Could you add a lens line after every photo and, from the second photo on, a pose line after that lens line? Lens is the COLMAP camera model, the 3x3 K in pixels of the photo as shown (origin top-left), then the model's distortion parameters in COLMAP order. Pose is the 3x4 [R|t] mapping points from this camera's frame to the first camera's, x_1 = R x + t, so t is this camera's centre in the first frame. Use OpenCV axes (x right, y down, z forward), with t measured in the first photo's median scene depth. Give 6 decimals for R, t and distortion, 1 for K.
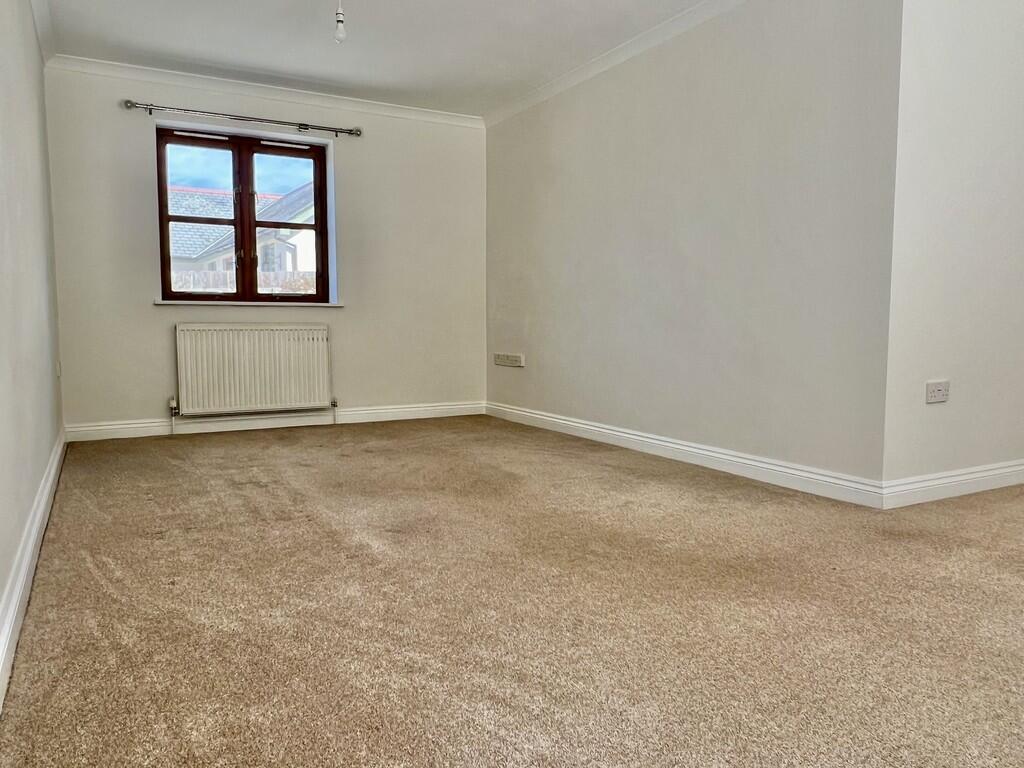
lens RADIAL K [[737.5, 0, 512.0], [0, 737.5, 384.0], [0, 0, 1]] dist [0.008170, 0.001104]
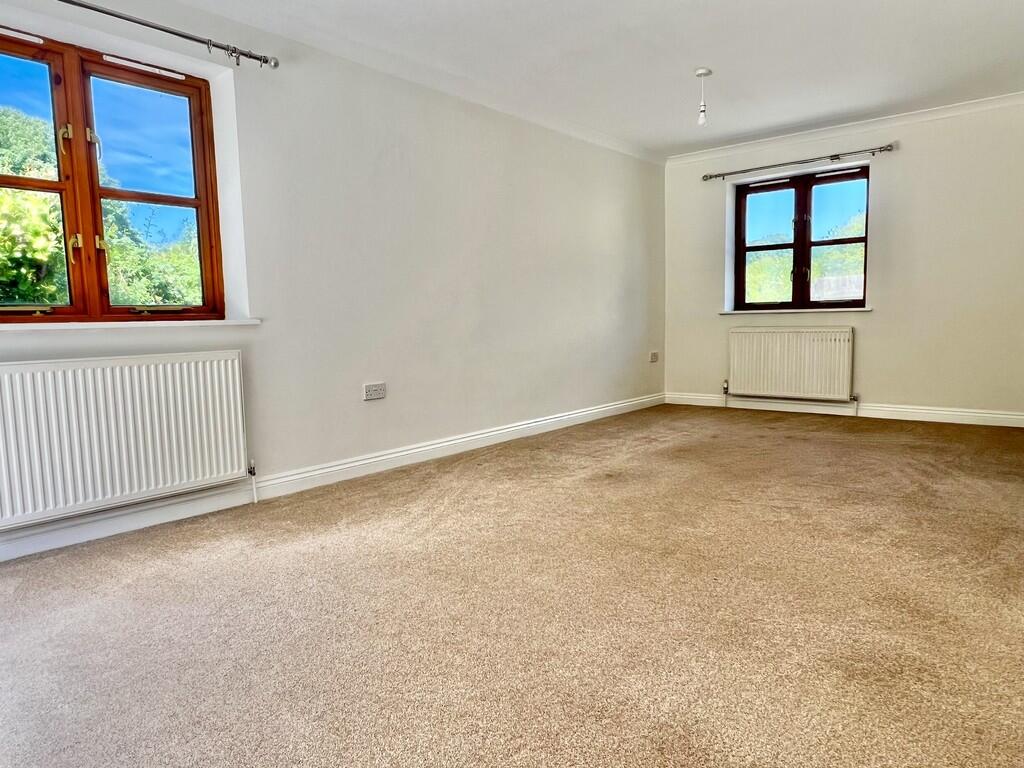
lens RADIAL K [[661.4, 0, 512.0], [0, 661.4, 384.0], [0, 0, 1]] dist [-0.035277, 0.000057]
pose [[0.365546, 0.080620, -0.927295, 0.504352], [-0.053300, 0.996420, 0.065618, -0.032983], [0.929266, 0.025439, 0.368535, 0.155636]]
